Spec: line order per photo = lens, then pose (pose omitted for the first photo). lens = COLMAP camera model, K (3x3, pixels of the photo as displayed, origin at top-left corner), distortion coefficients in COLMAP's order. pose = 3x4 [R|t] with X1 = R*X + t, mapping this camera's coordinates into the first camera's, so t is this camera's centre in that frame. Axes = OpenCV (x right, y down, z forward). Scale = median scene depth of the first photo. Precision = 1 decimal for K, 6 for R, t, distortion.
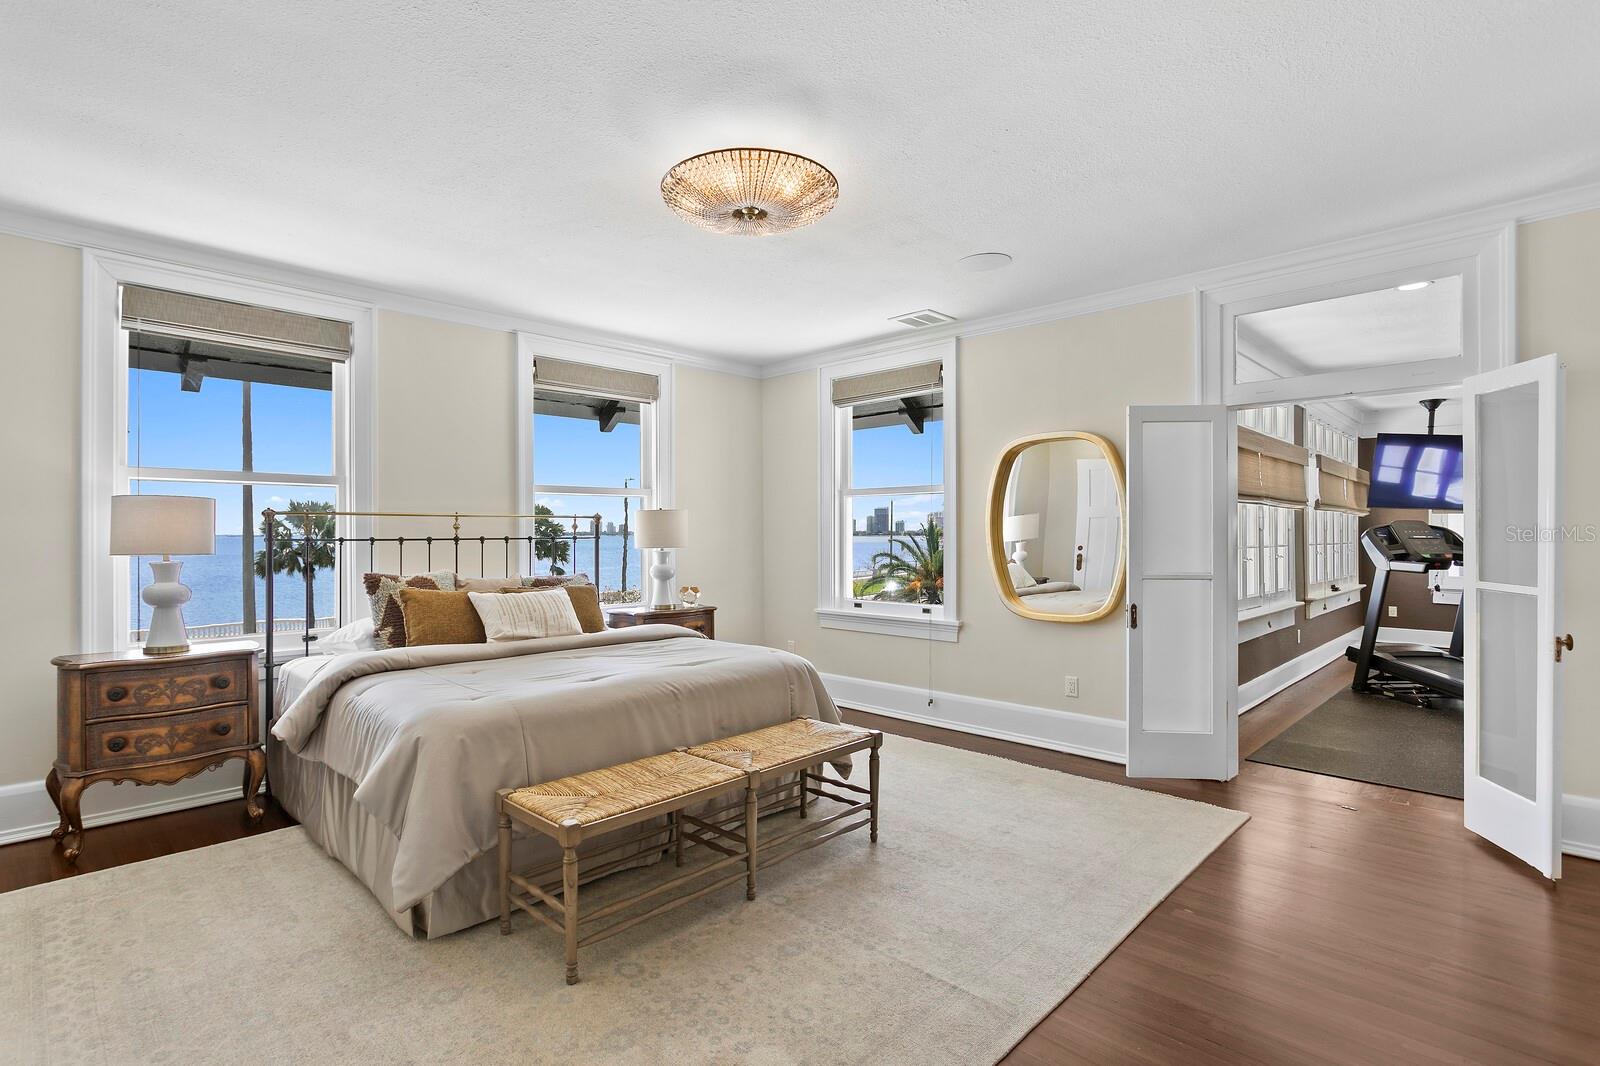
lens RADIAL K [[775.0, 0, 800.0], [0, 775.0, 533.0], [0, 0, 1]] dist [0.000159, 0.000311]
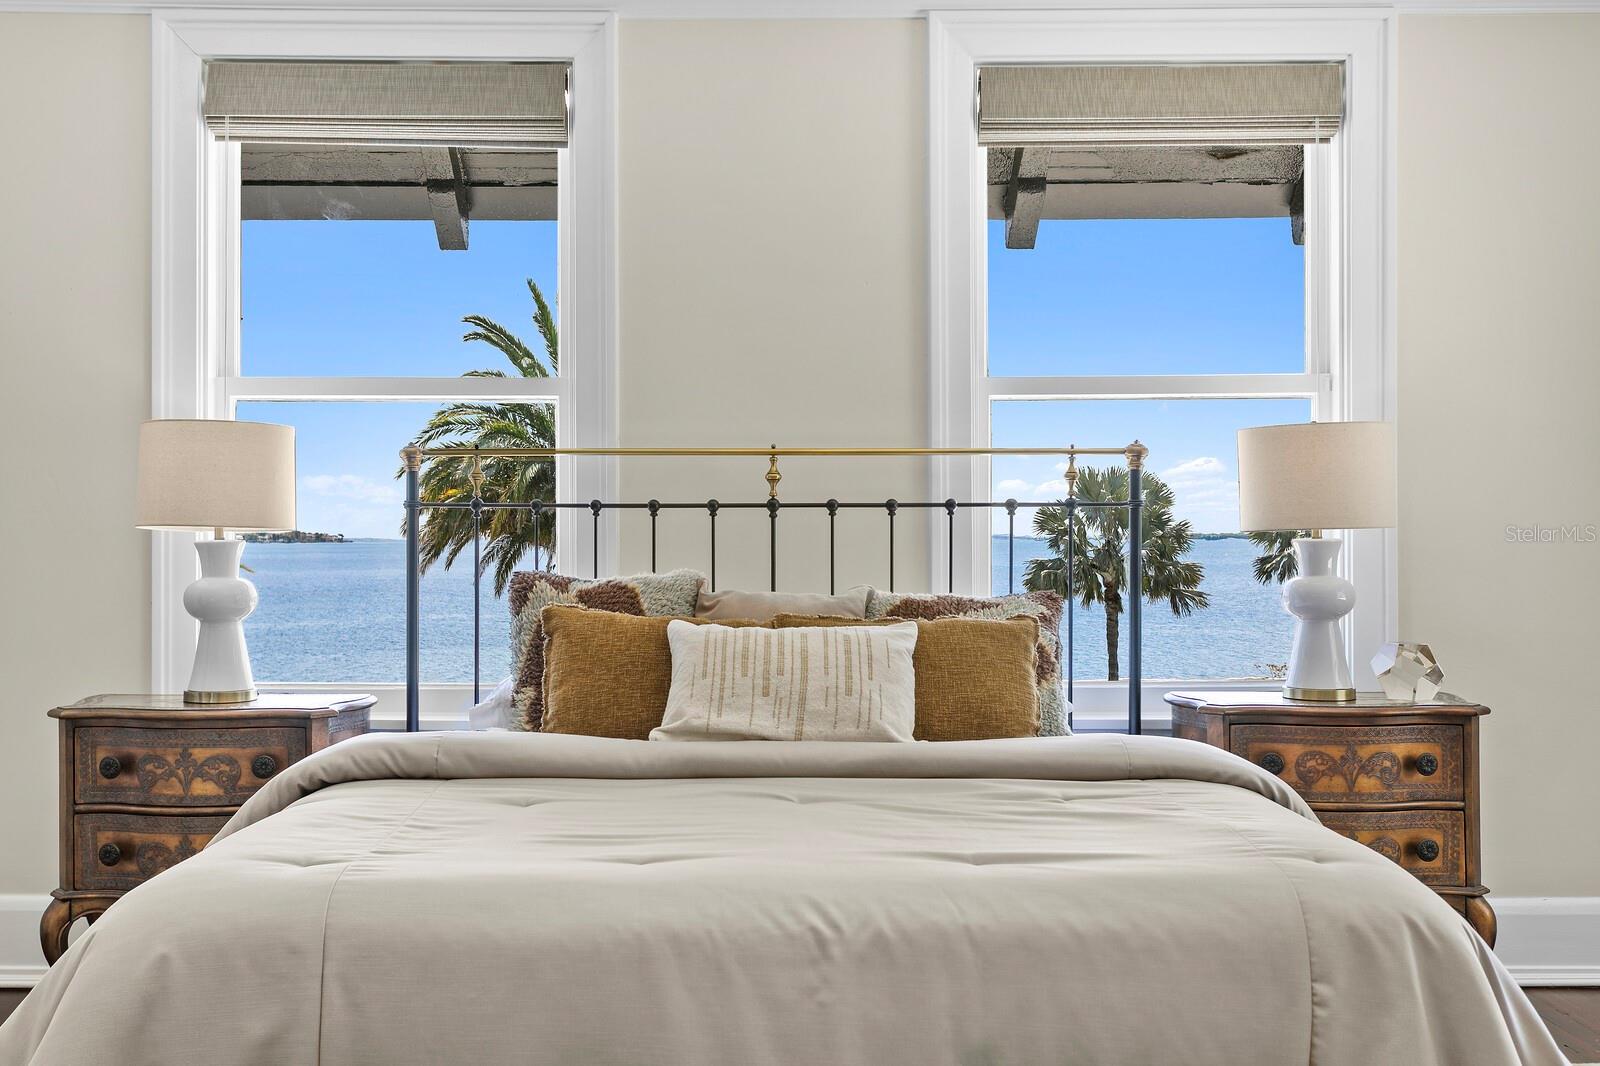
lens RADIAL K [[1611.6, 0, 800.0], [0, 1611.6, 533.0], [0, 0, 1]] dist [0.011152, 0.000027]
pose [[0.695995, -0.000629, -0.718046, 0.271382], [0.000017, 1.000000, -0.000860, 0.029053], [0.718046, 0.000586, 0.695995, 0.430689]]
